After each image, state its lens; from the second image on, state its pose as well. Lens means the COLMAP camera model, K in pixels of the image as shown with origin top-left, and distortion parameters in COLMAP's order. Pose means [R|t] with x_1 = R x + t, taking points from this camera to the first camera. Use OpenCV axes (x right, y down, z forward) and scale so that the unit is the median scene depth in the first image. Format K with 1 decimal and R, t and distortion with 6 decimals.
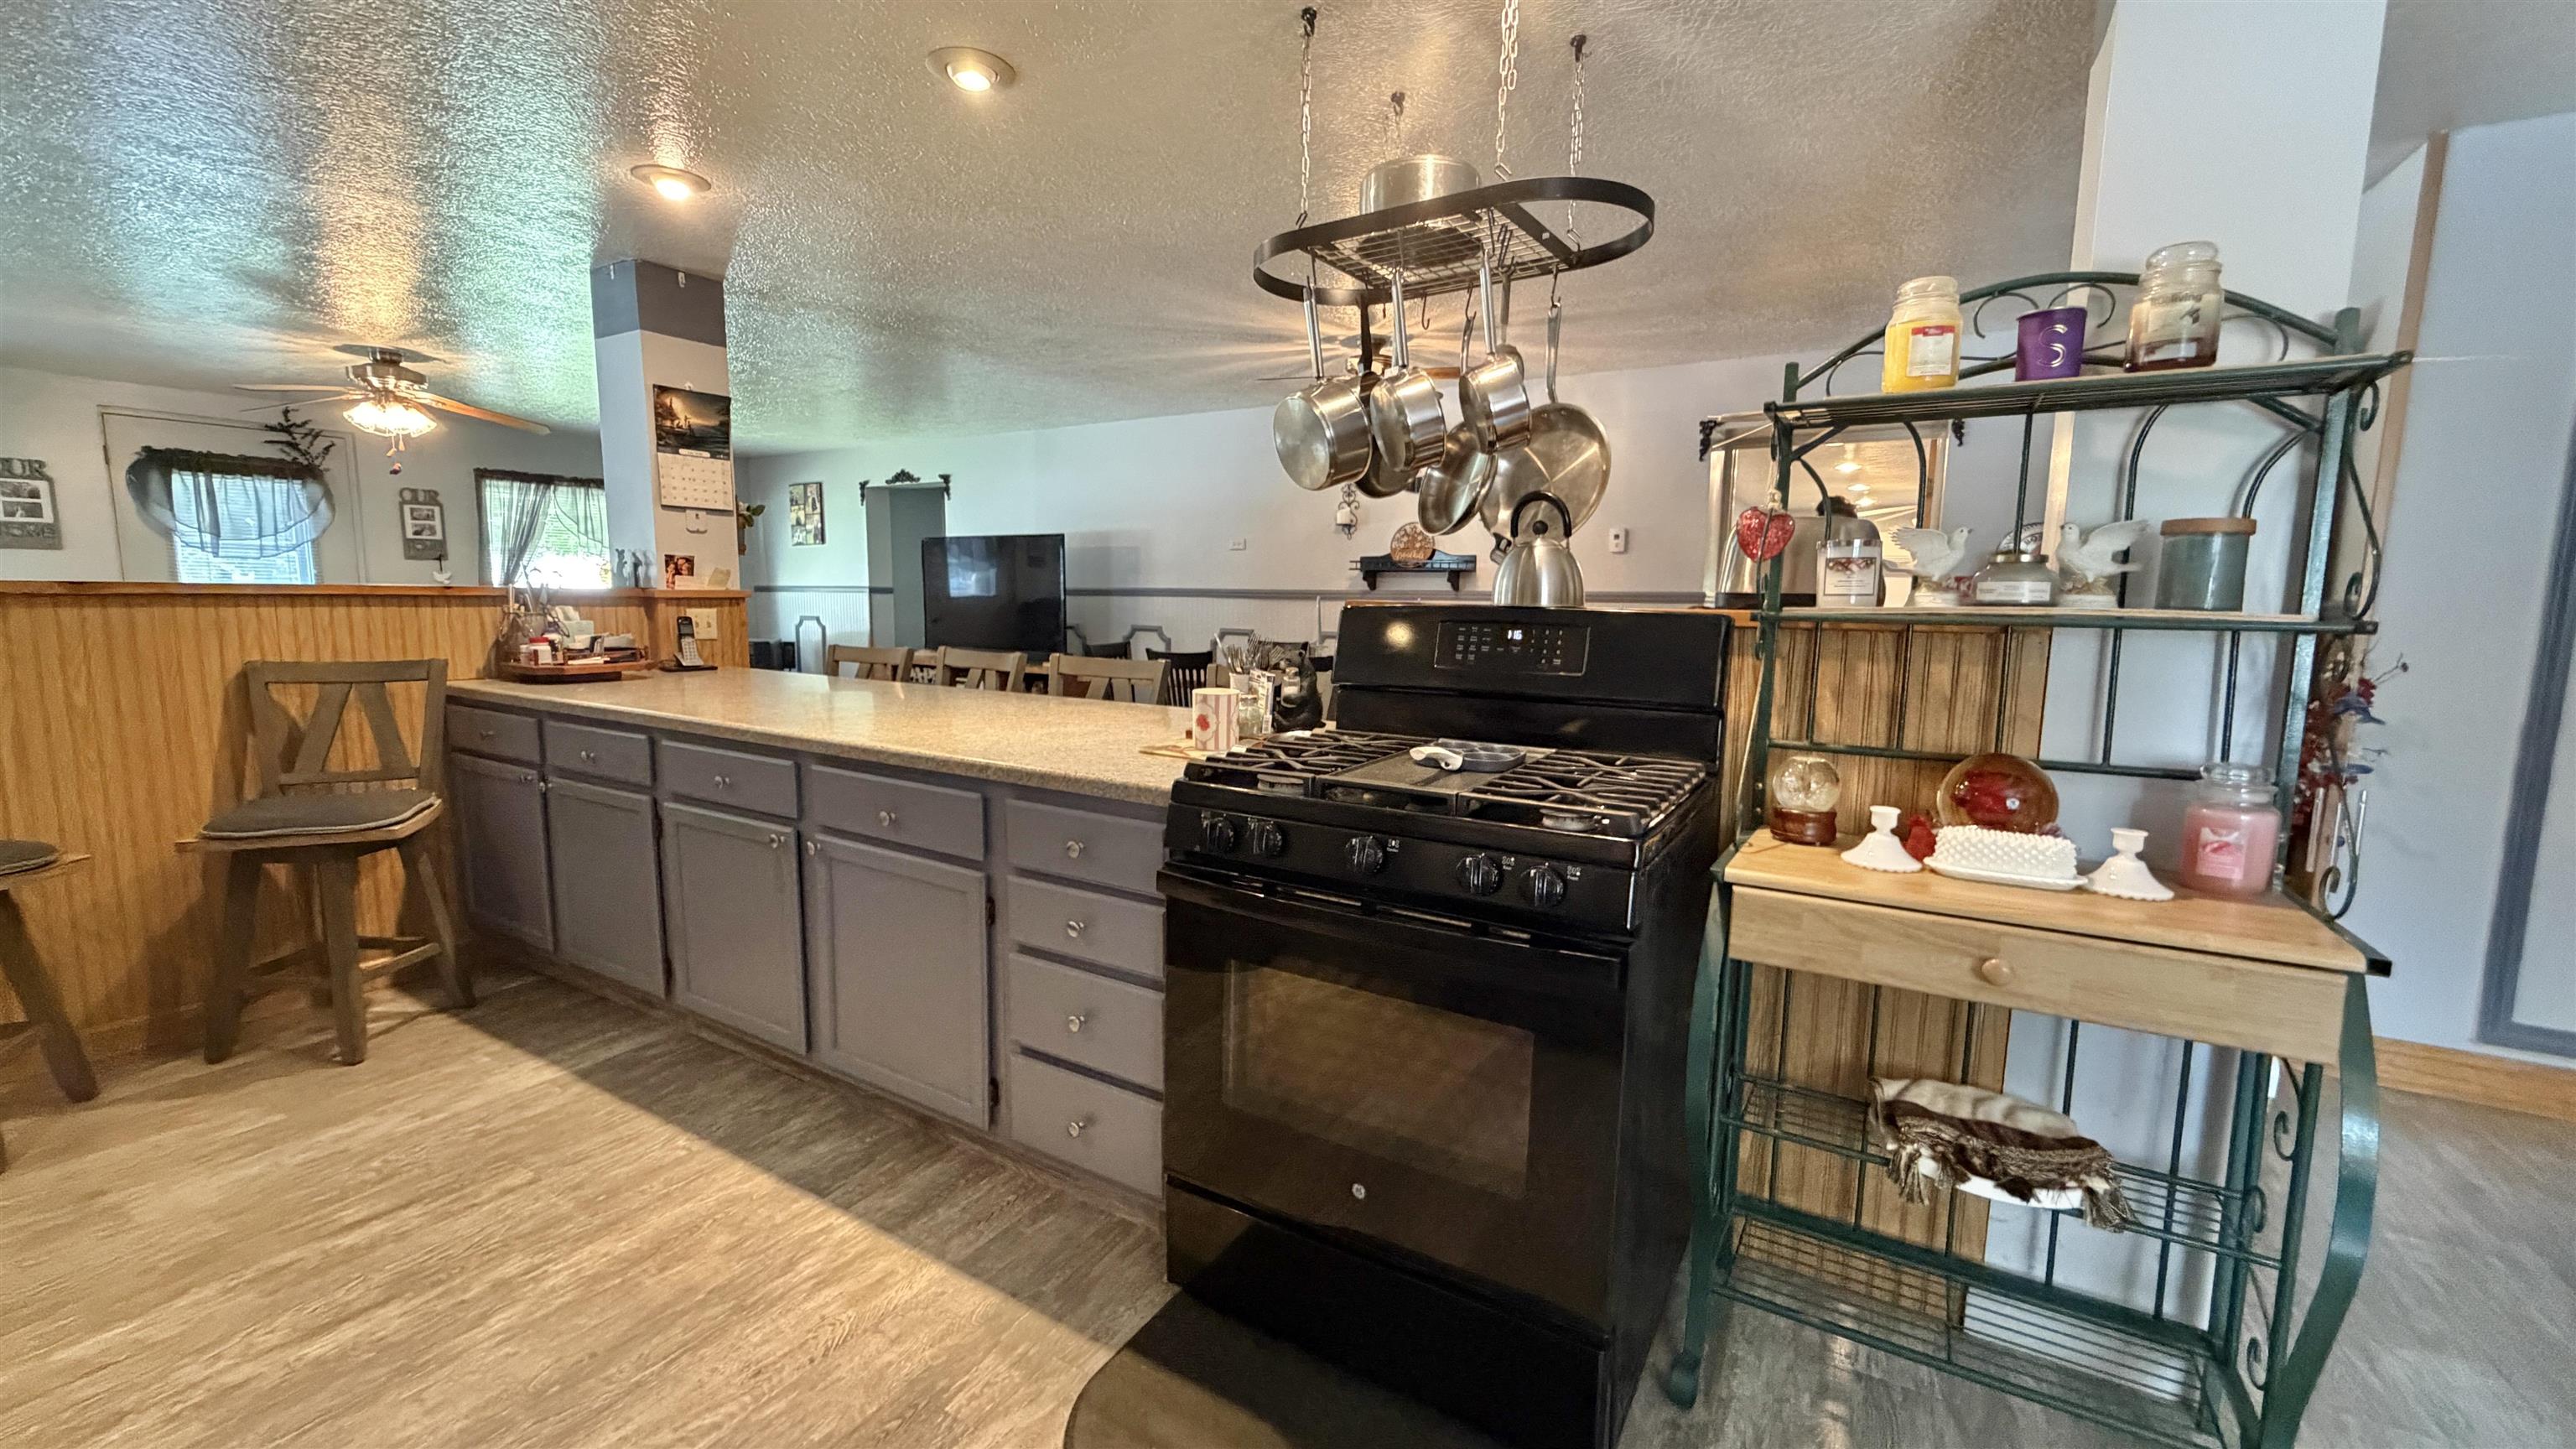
lens RADIAL K [[1026.2, 0, 1278.1], [0, 1026.2, 723.4], [0, 0, 1]] dist [-0.000396, -0.000424]
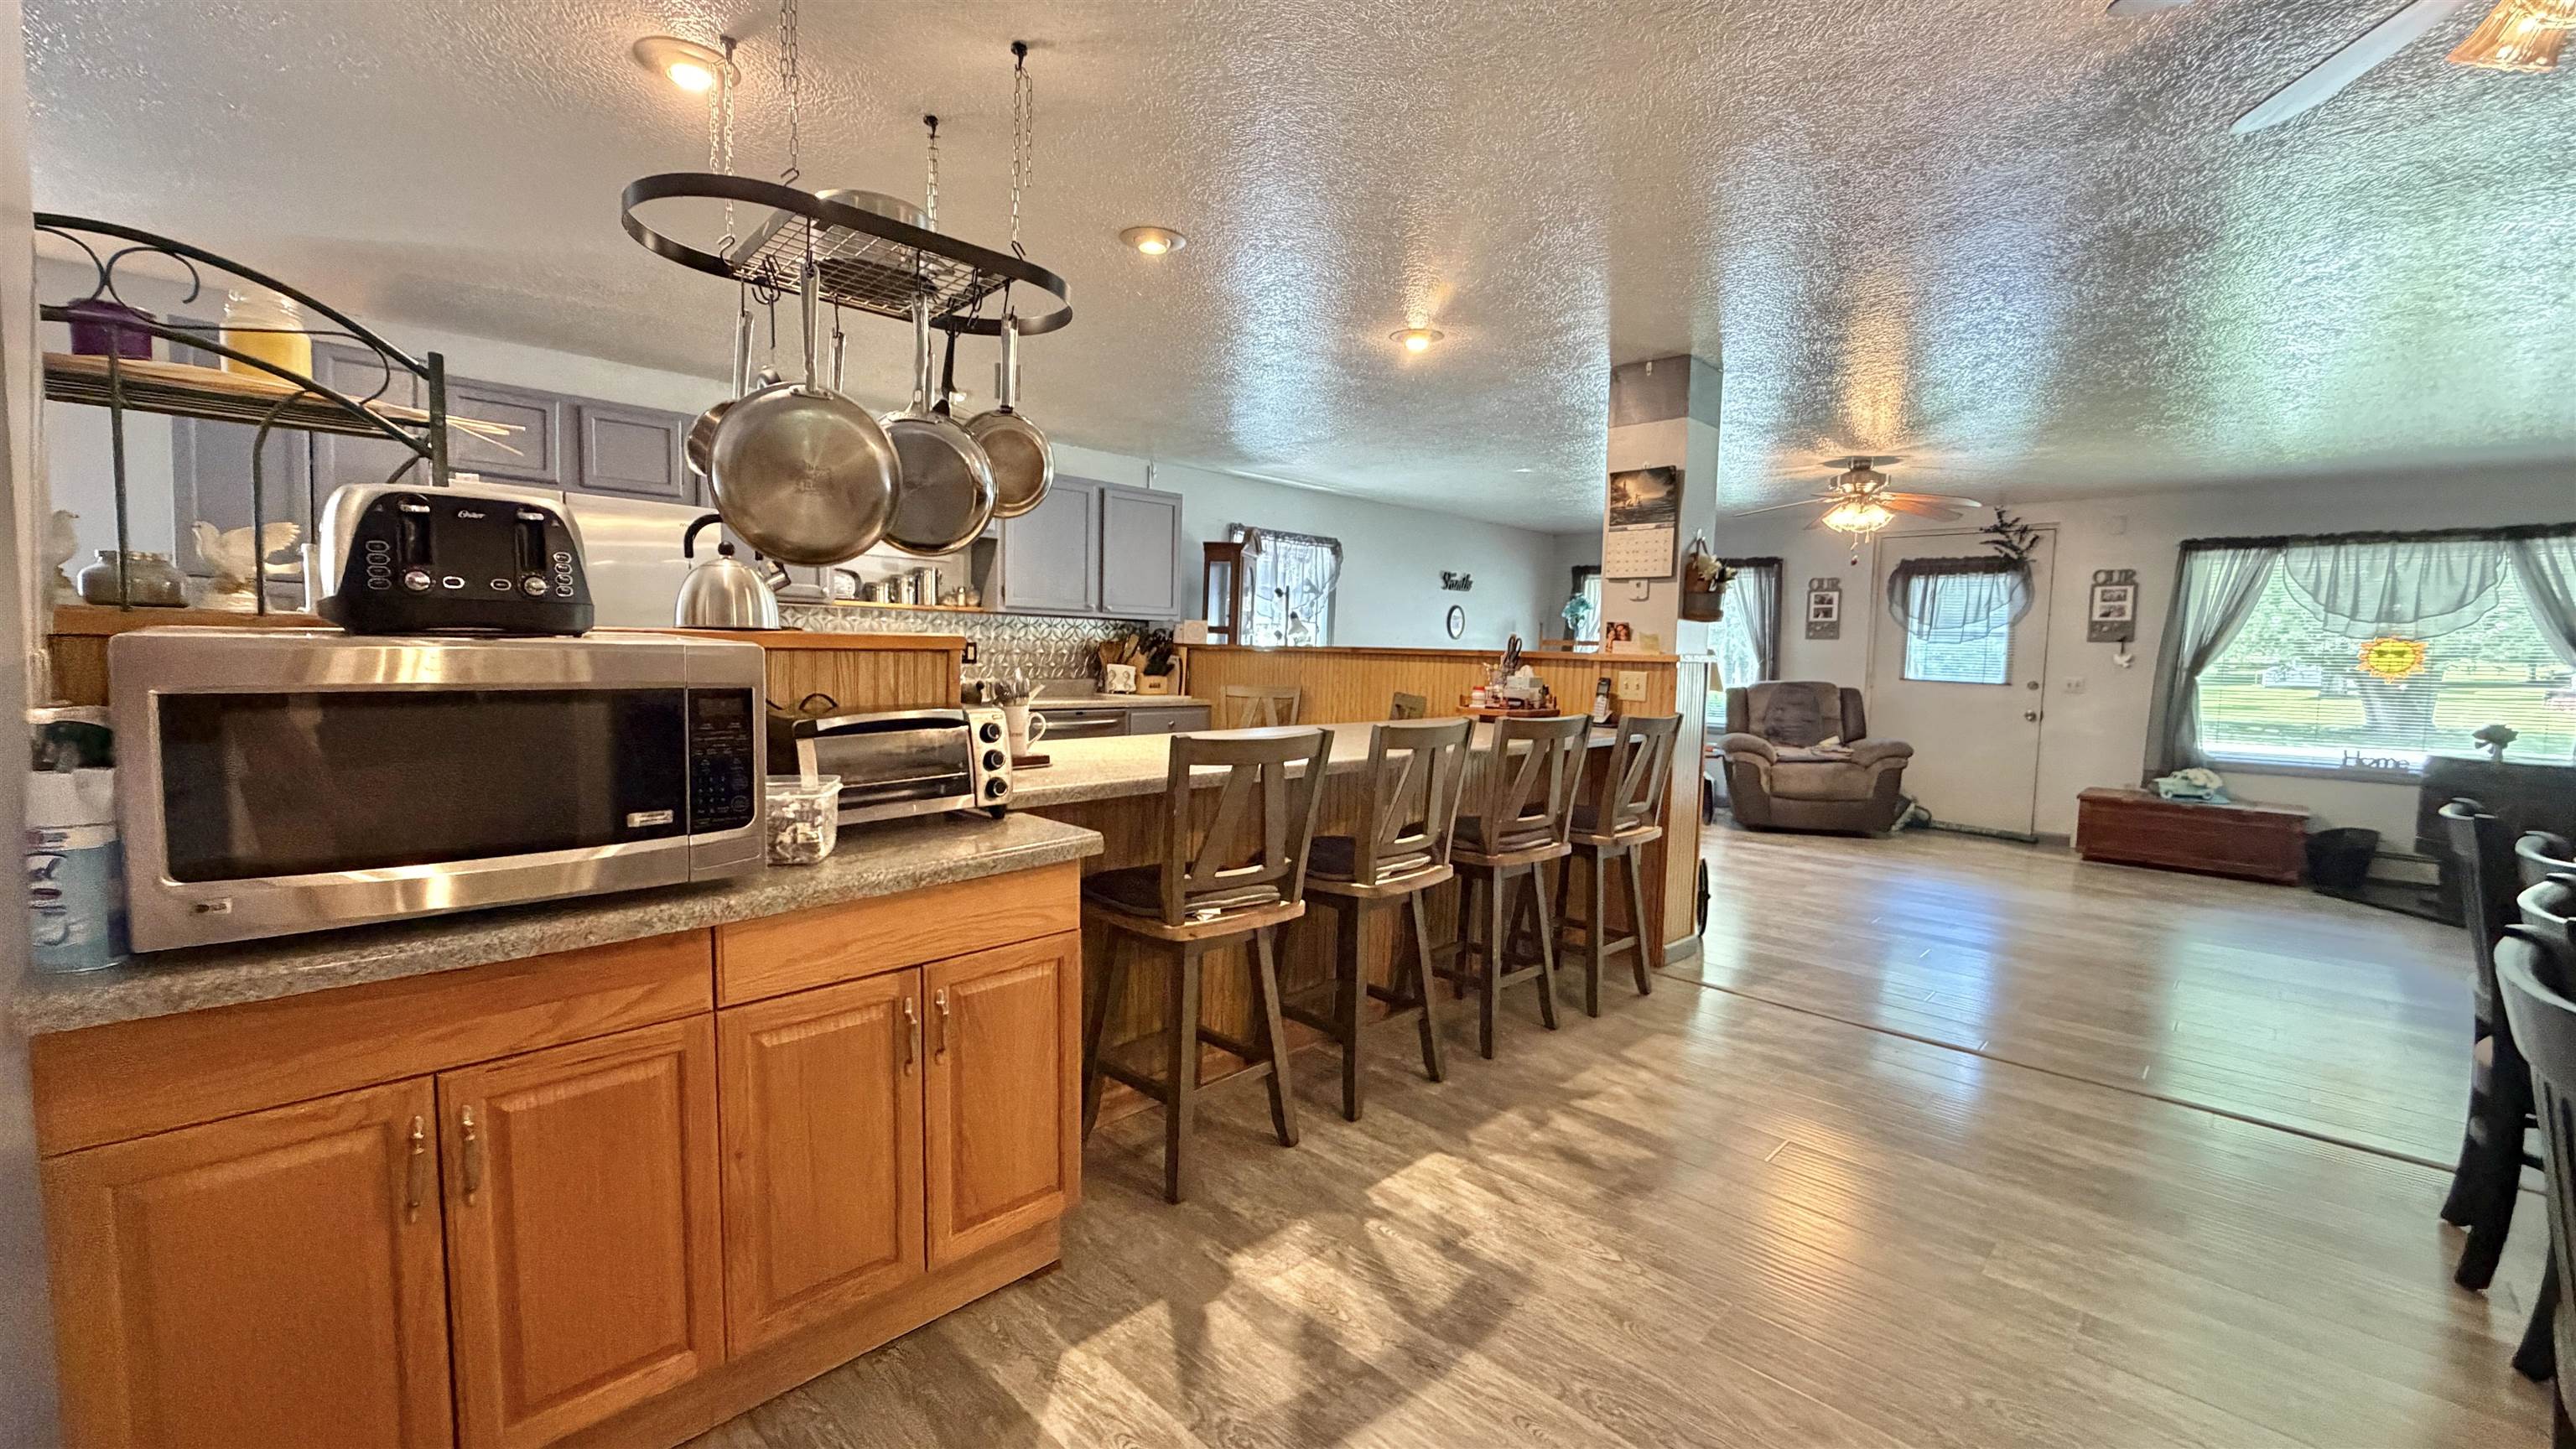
lens RADIAL K [[1026.2, 0, 1280.2], [0, 1026.2, 721.8], [0, 0, 1]] dist [-0.000396, -0.000424]
pose [[-0.244707, 0.049983, -0.968308, 0.570804], [-0.149783, 0.984734, 0.088683, -0.102841], [0.957958, 0.166738, -0.233485, 0.929034]]
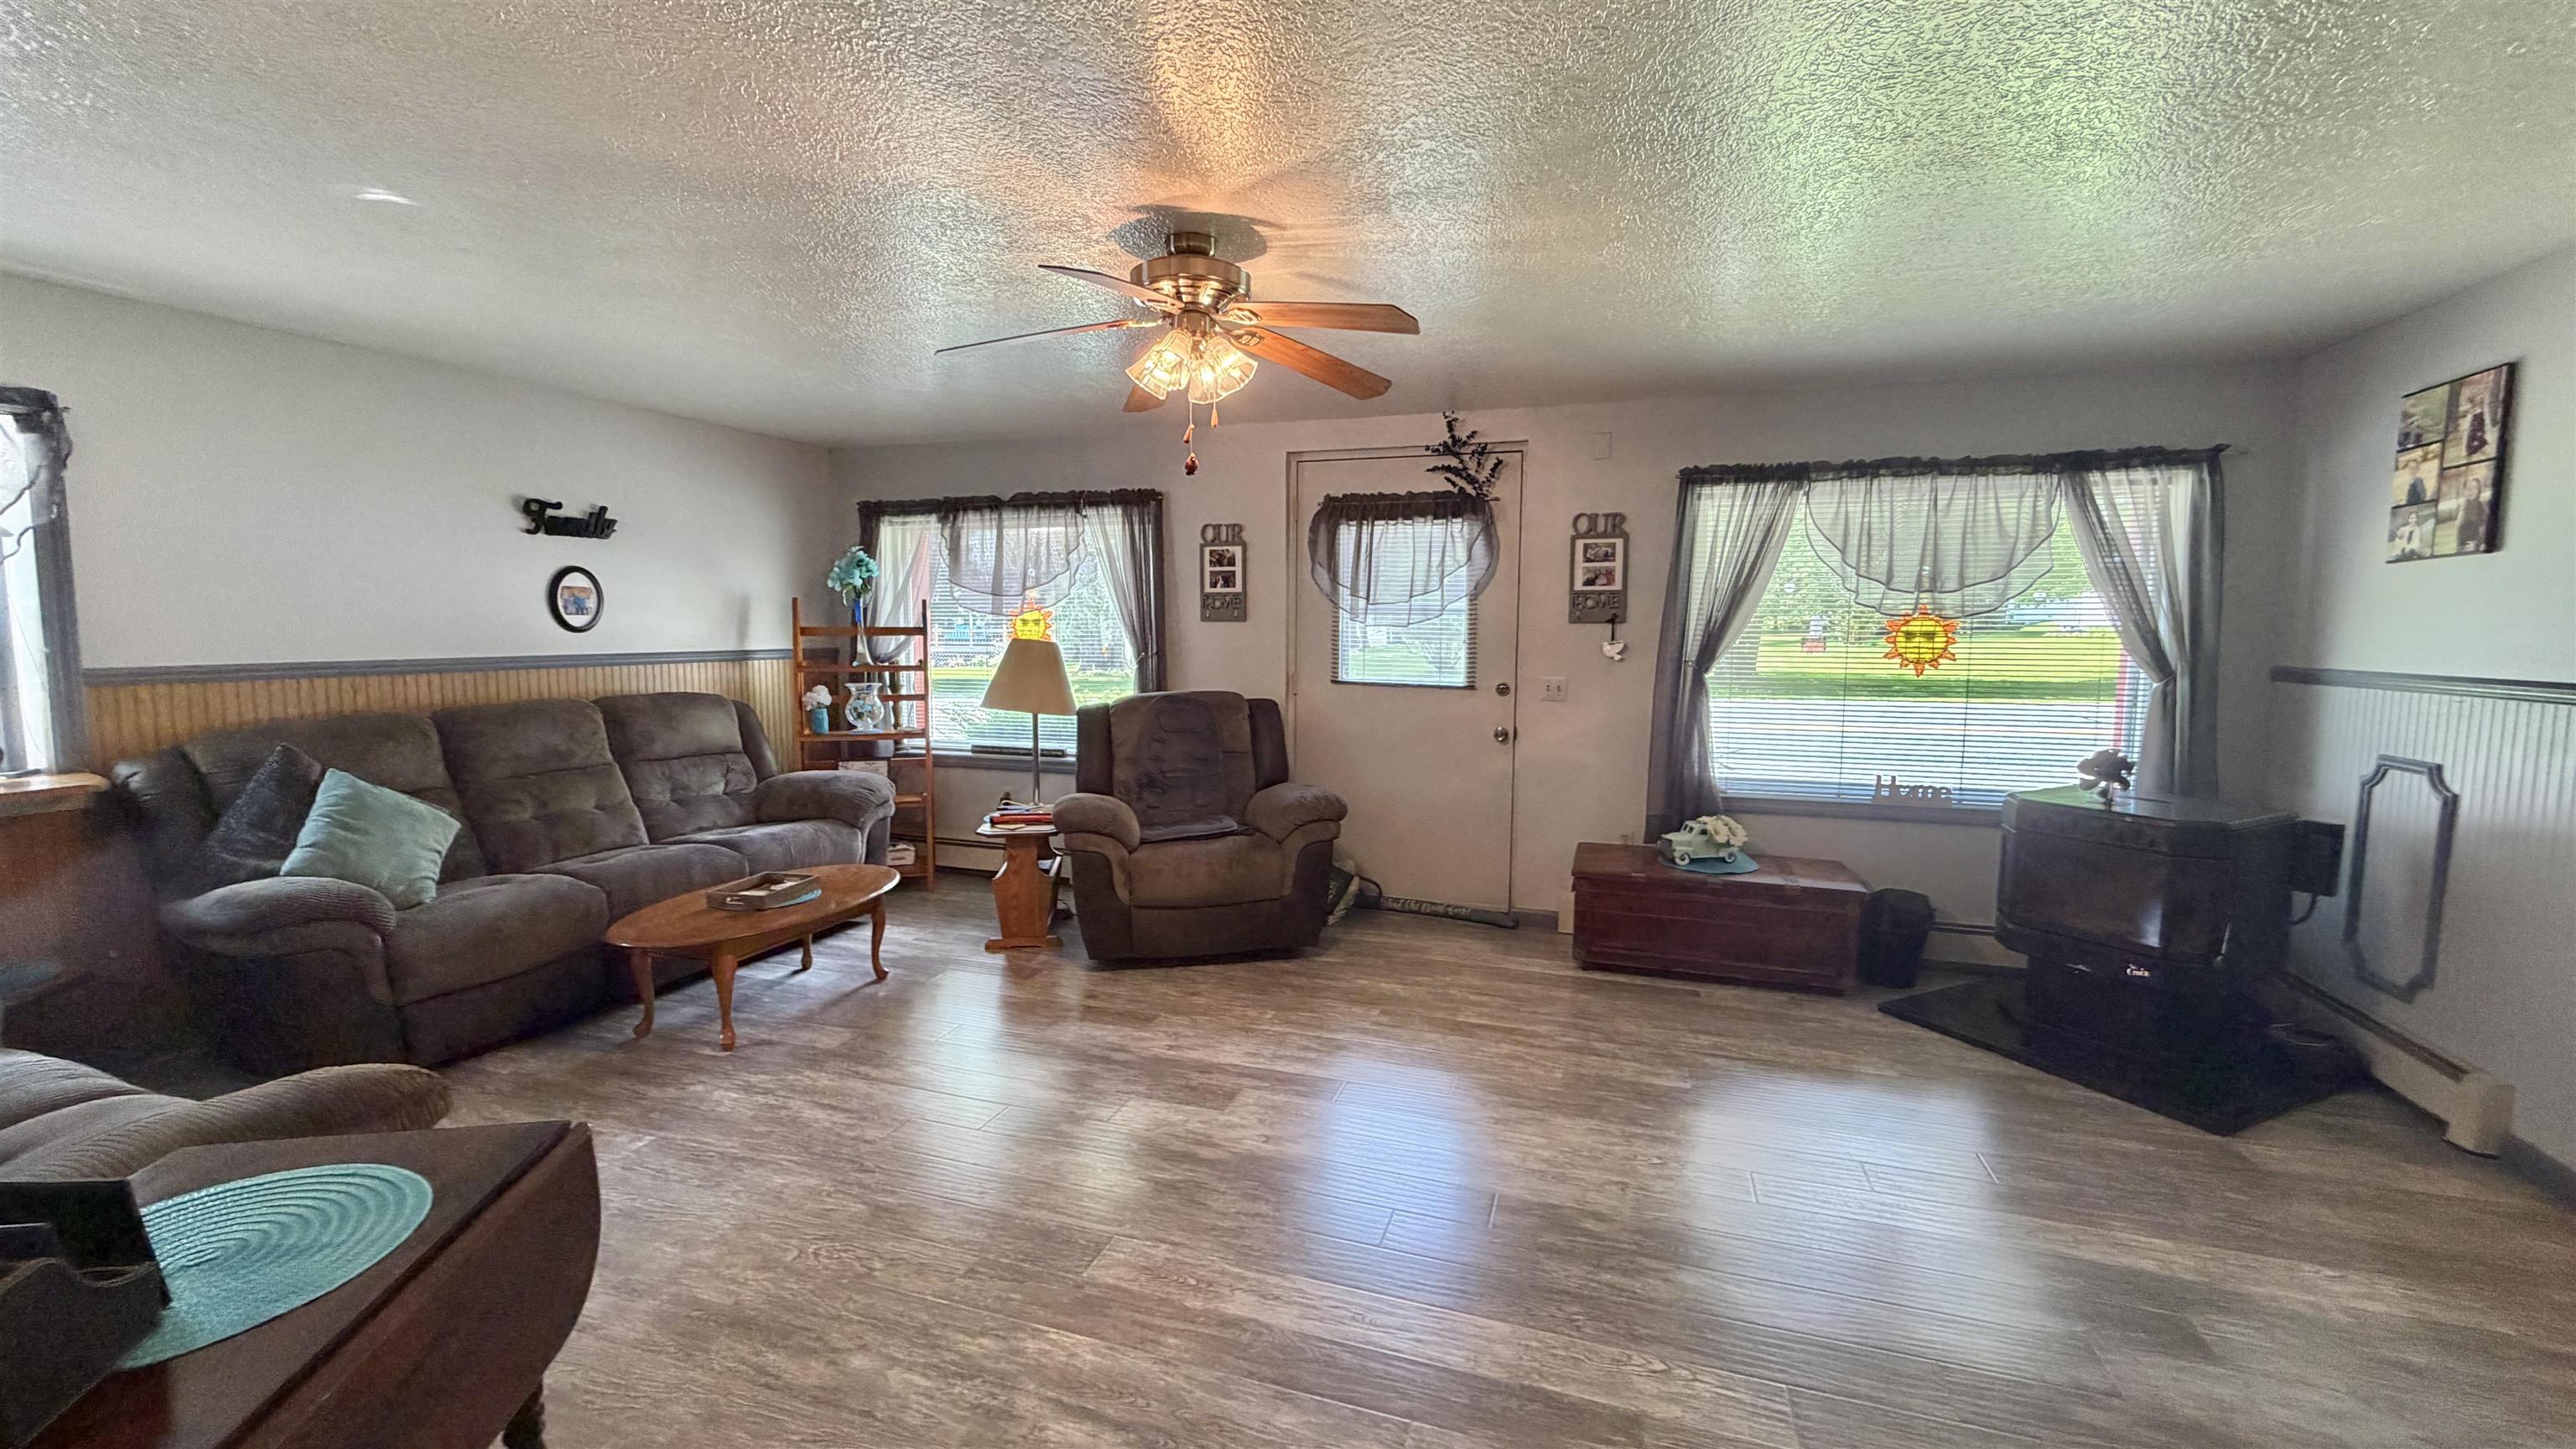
lens RADIAL K [[1026.2, 0, 1282.5], [0, 1026.2, 721.7], [0, 0, 1]] dist [-0.000396, -0.000424]
pose [[0.202433, 0.081377, -0.975909, -0.454940], [-0.126098, 0.990412, 0.056429, -0.208794], [0.971144, 0.111637, 0.210754, 1.293398]]
